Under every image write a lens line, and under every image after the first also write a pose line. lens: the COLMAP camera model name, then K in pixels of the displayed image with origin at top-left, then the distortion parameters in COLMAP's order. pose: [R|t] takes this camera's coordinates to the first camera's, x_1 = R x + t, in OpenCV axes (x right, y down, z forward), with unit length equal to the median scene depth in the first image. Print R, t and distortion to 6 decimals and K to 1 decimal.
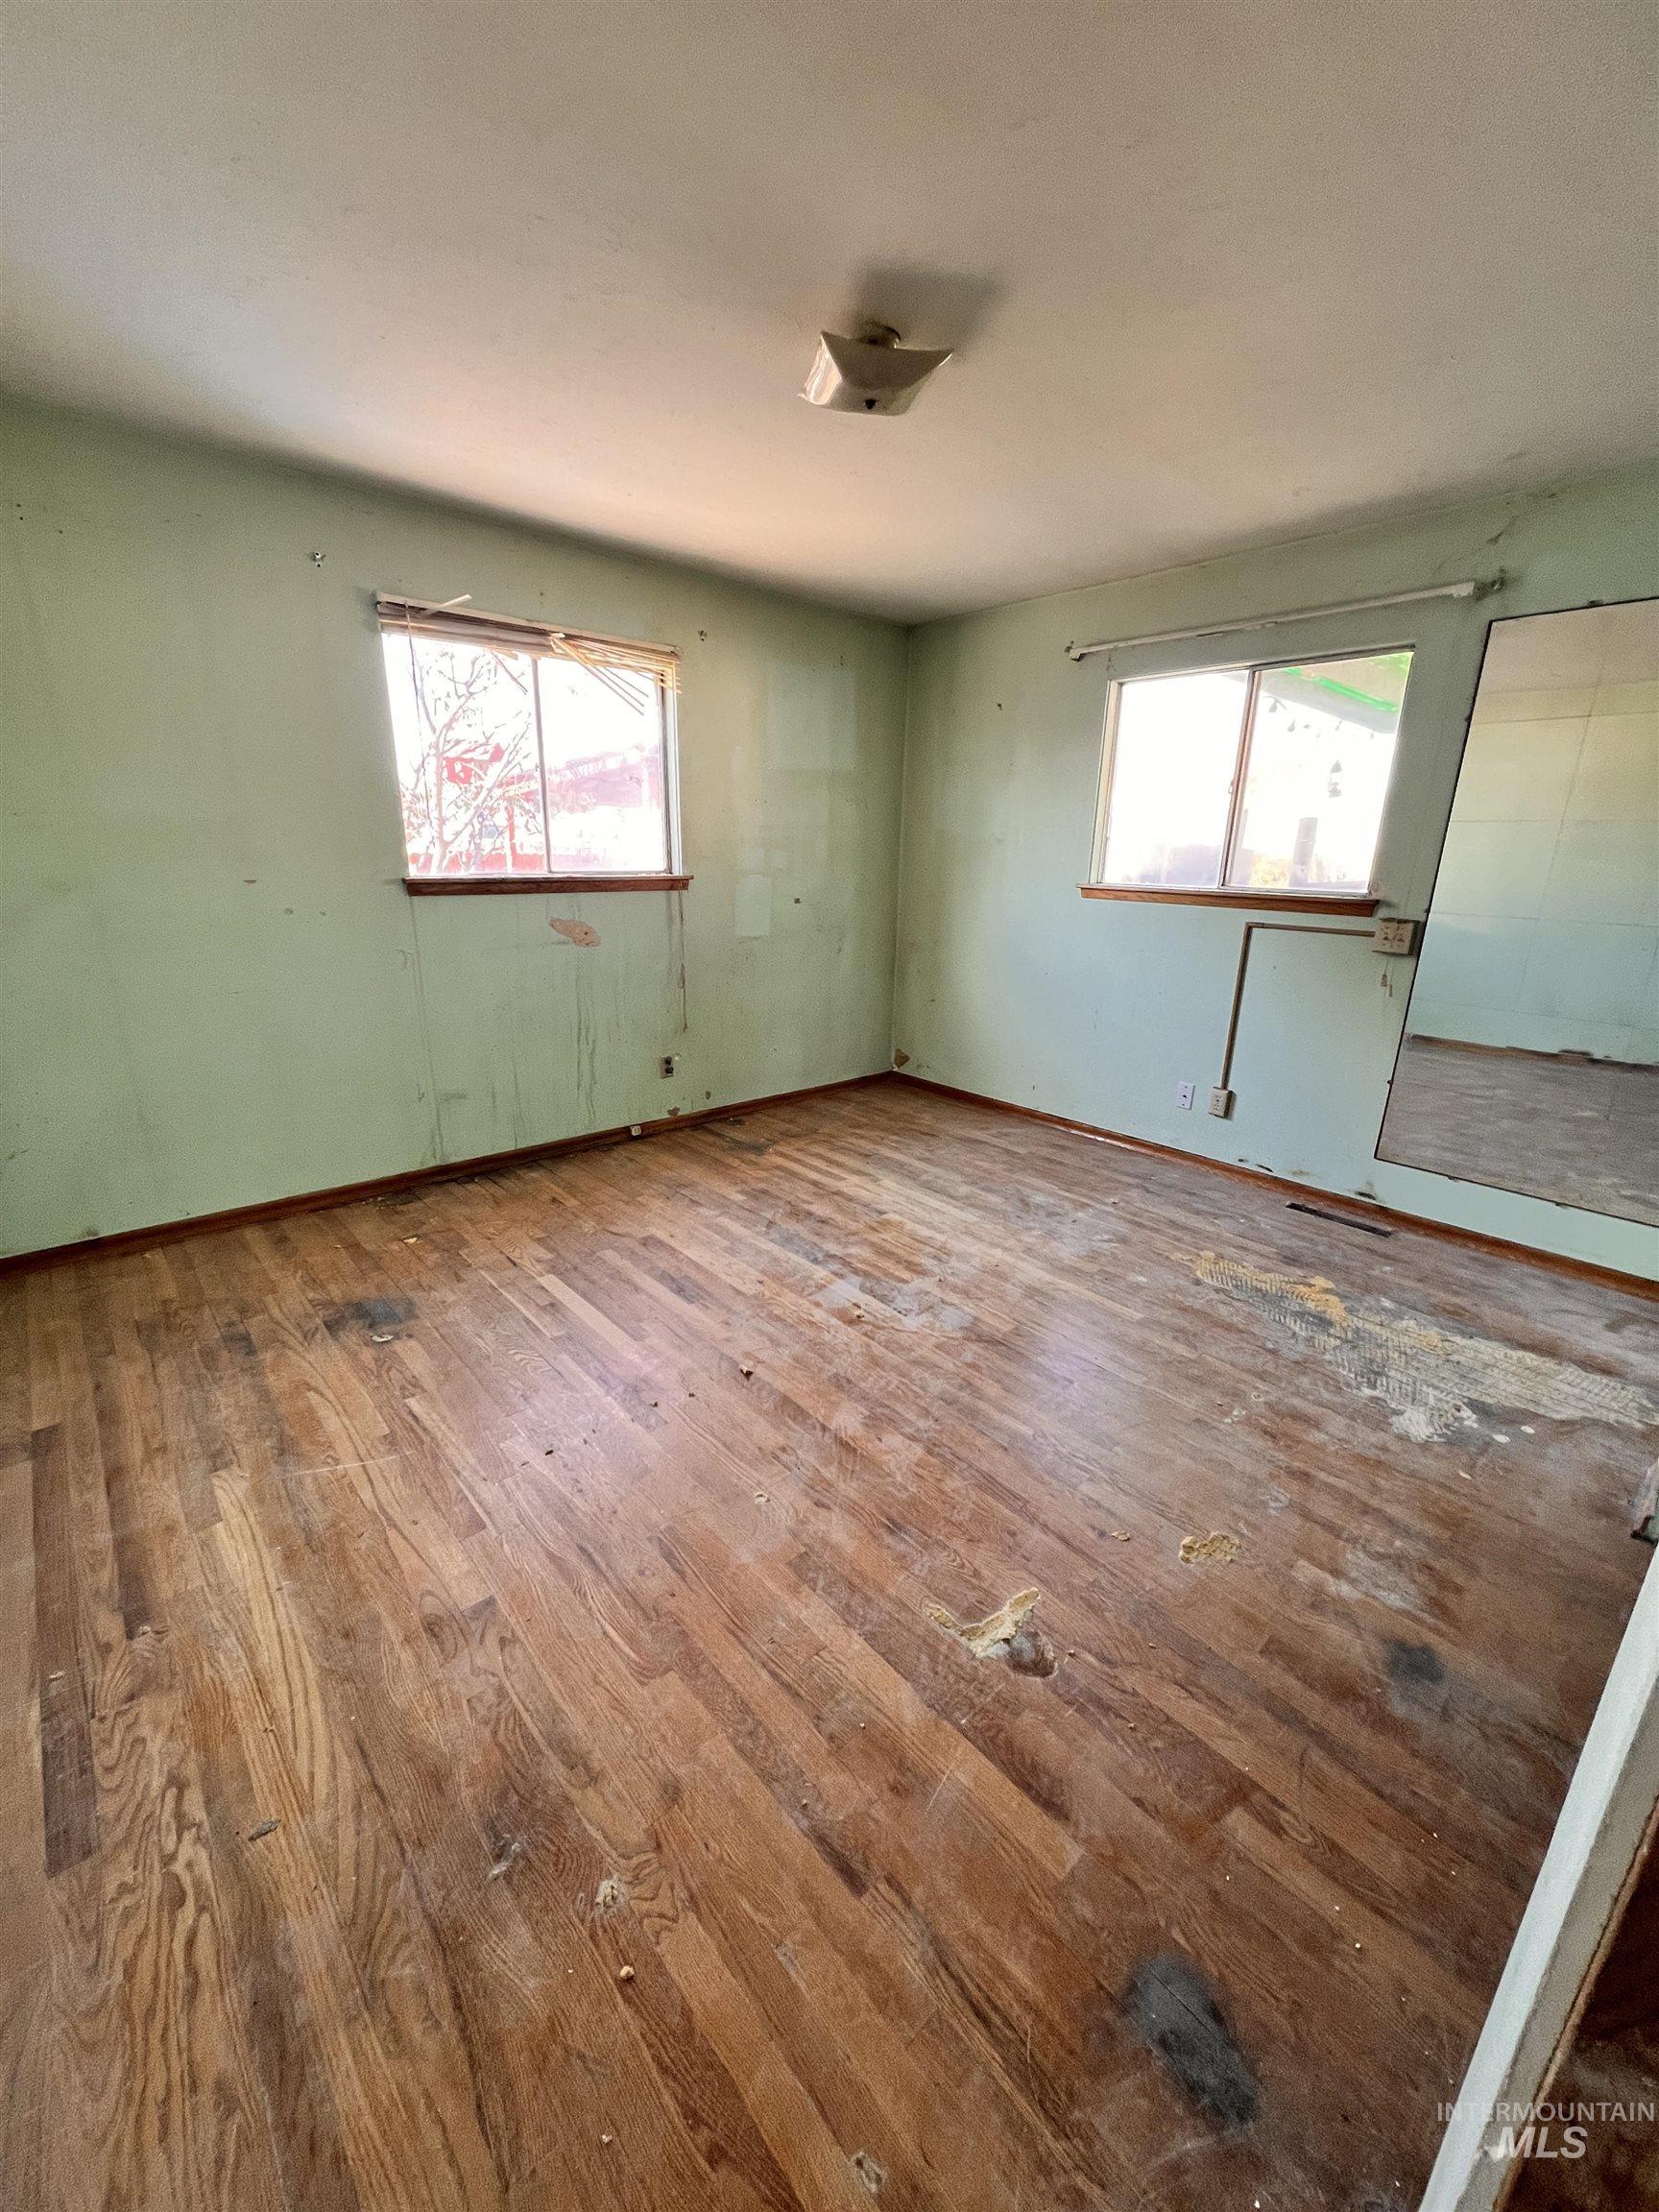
lens RADIAL K [[872.3, 0, 822.9], [0, 872.3, 1106.5], [0, 0, 1]] dist [-0.001755, 0.000078]
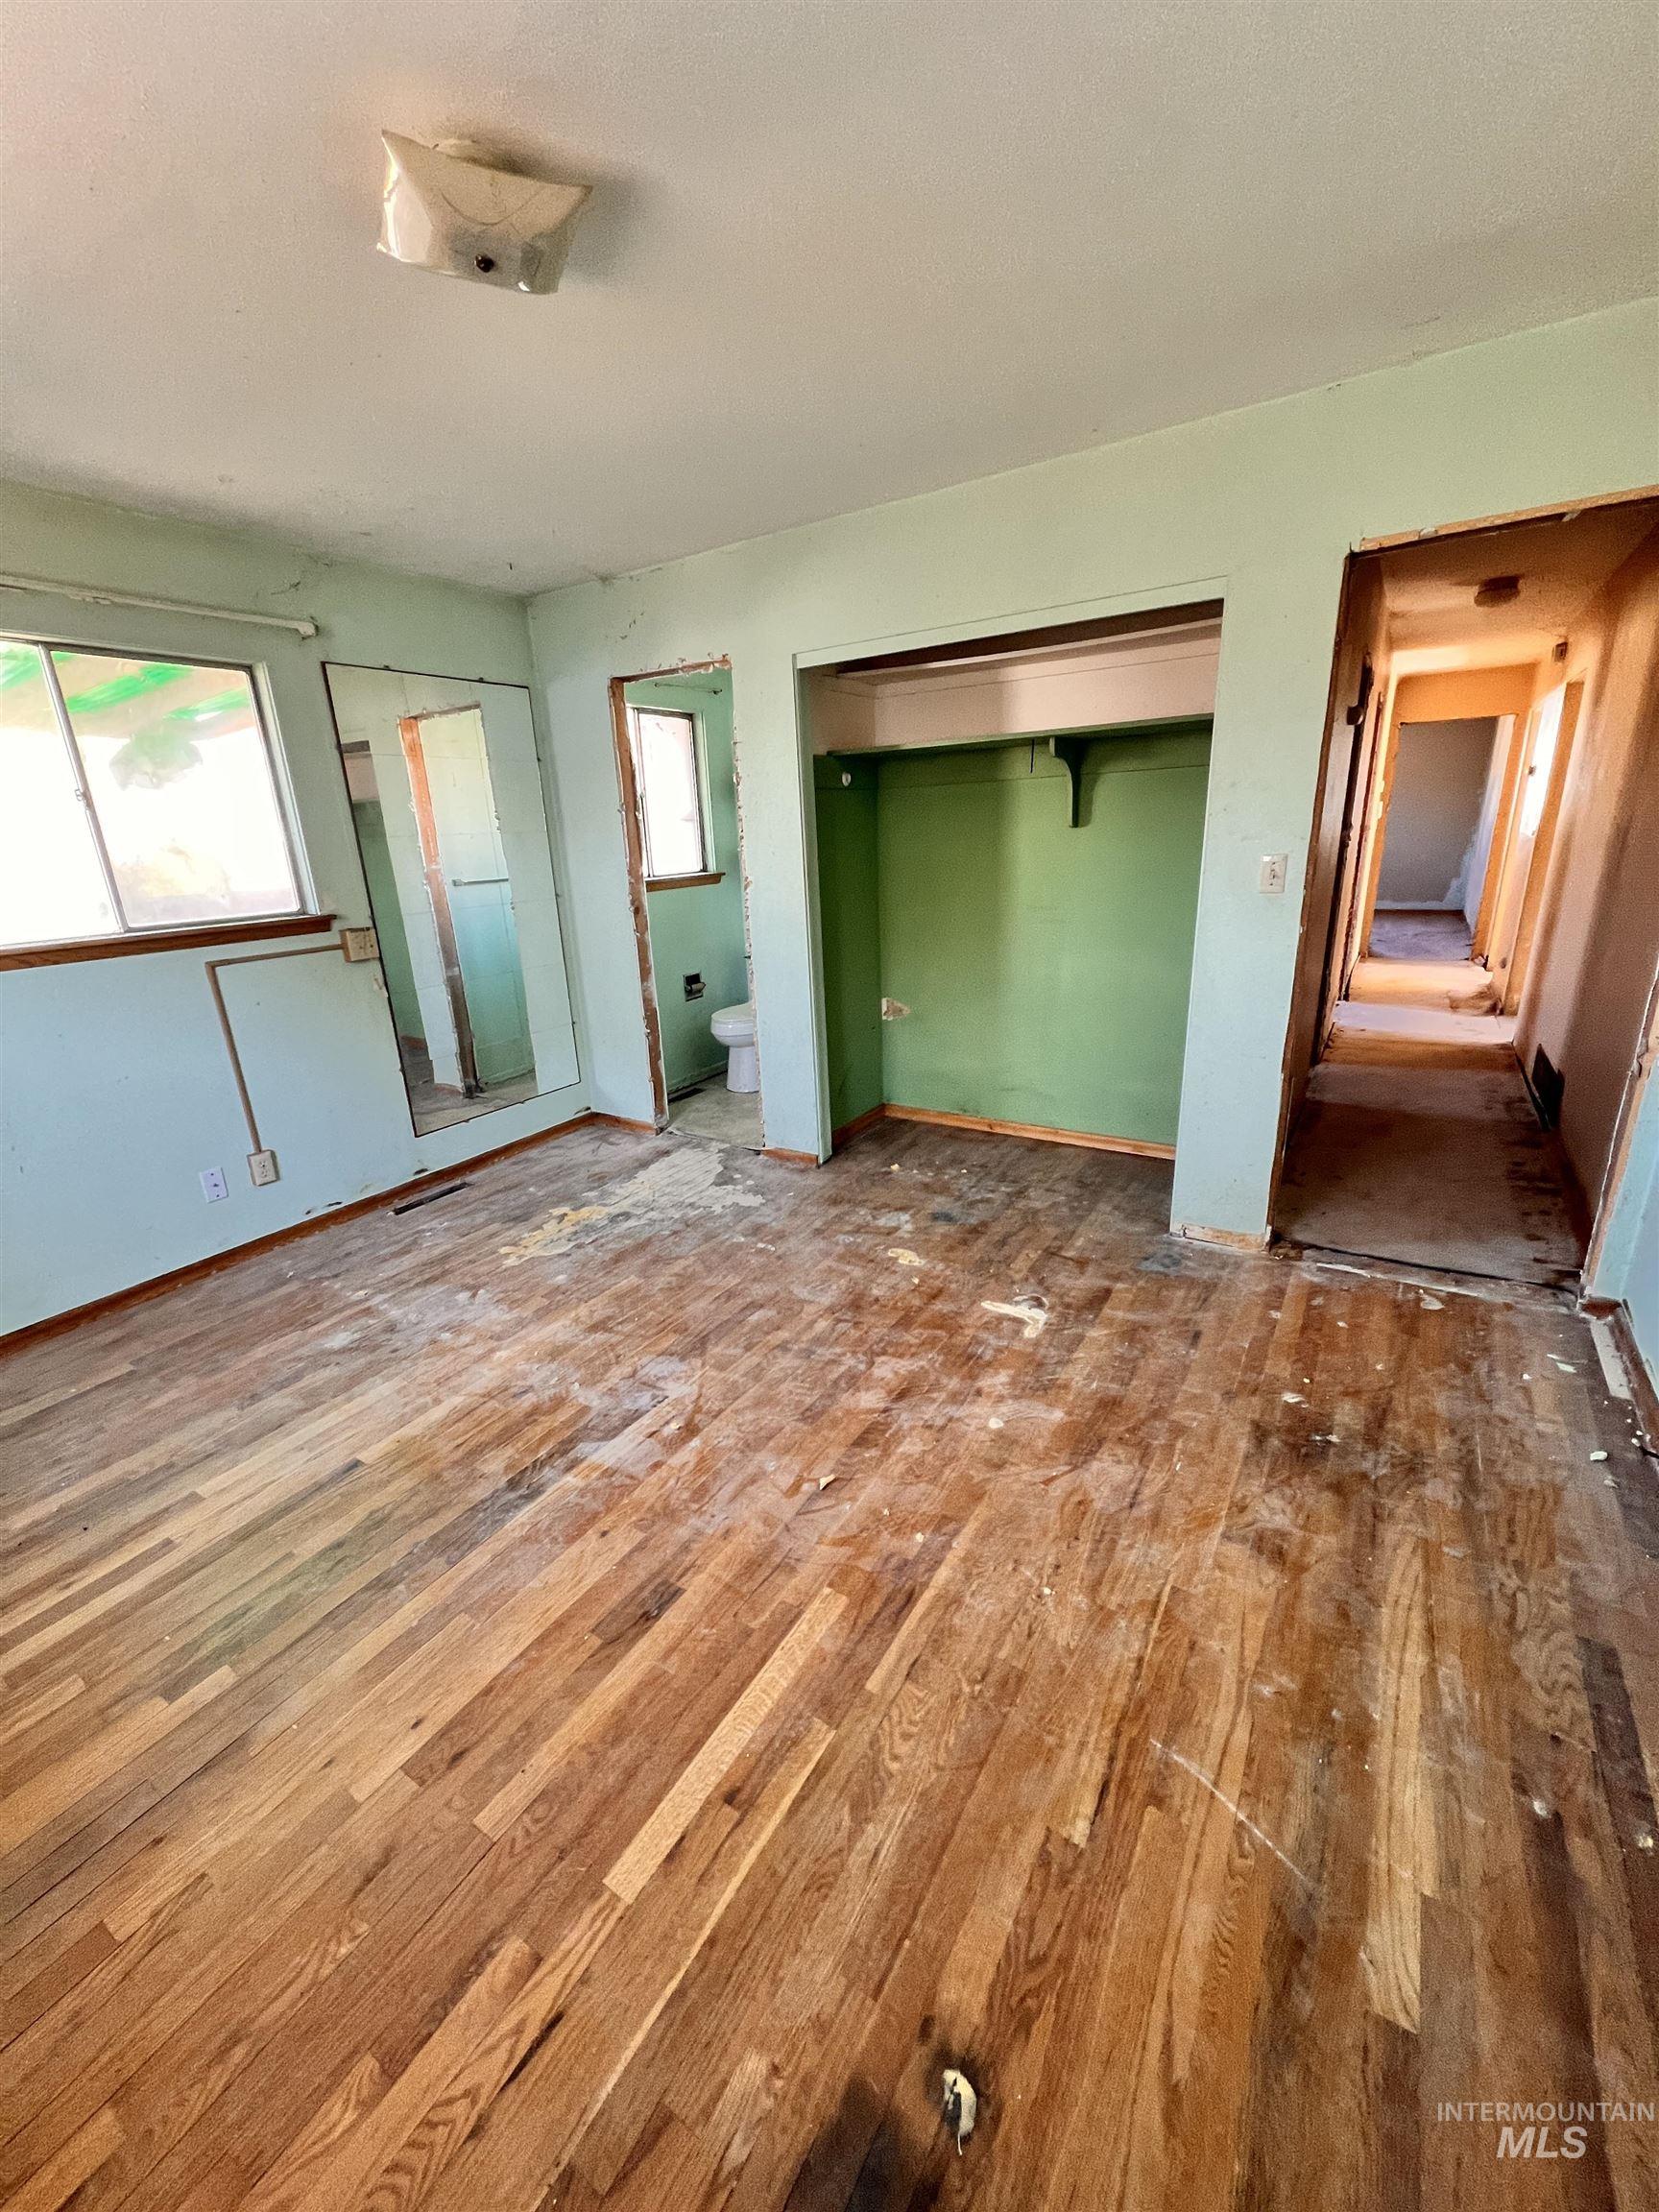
lens RADIAL K [[872.3, 0, 822.3], [0, 872.3, 1106.8], [0, 0, 1]] dist [-0.001755, 0.000078]
pose [[-0.268158, -0.302740, 0.914571, -0.642232], [0.315155, 0.869538, 0.380239, -0.292643], [-0.910367, 0.390196, -0.137763, 0.823352]]
